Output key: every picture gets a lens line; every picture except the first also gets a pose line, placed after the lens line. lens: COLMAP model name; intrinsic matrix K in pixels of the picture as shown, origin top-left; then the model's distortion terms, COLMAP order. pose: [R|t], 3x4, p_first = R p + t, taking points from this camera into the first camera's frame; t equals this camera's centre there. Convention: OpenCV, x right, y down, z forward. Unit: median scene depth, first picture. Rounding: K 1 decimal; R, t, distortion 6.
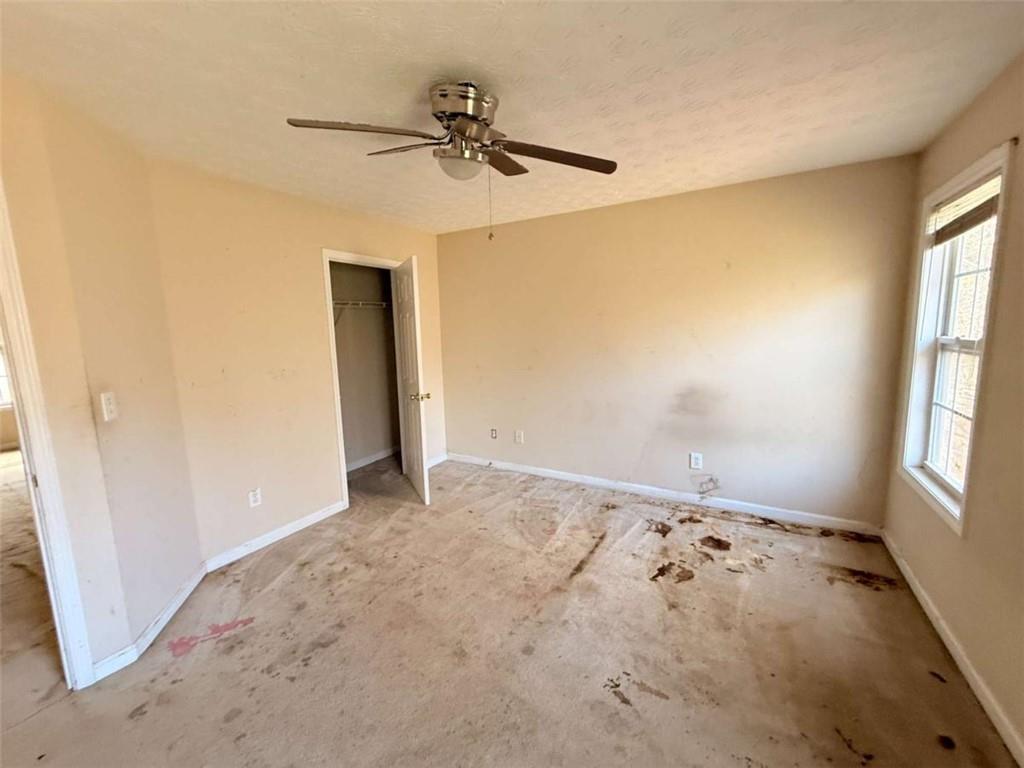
lens RADIAL K [[407.5, 0, 508.7], [0, 407.5, 384.4], [0, 0, 1]] dist [0.000659, 0.000225]
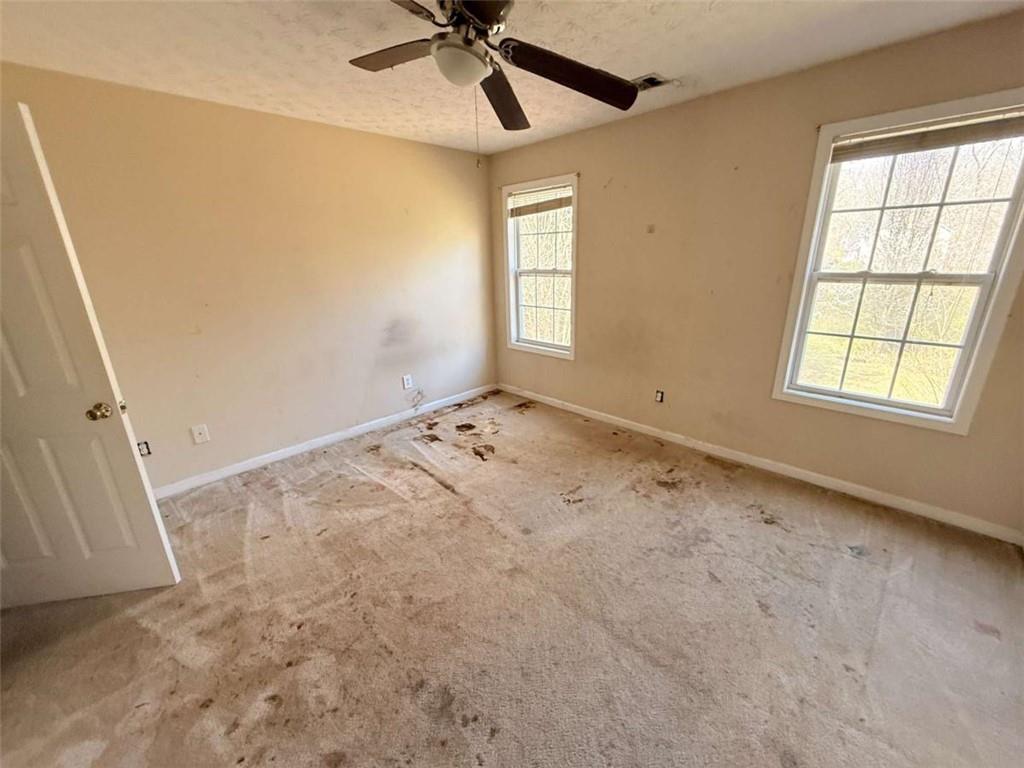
lens RADIAL K [[407.5, 0, 512.2], [0, 407.5, 383.0], [0, 0, 1]] dist [0.000659, 0.000225]
pose [[0.259086, -0.273289, 0.926384, -0.623316], [0.154147, 0.958540, 0.239664, -0.050967], [-0.953474, 0.080705, 0.290471, 0.408953]]
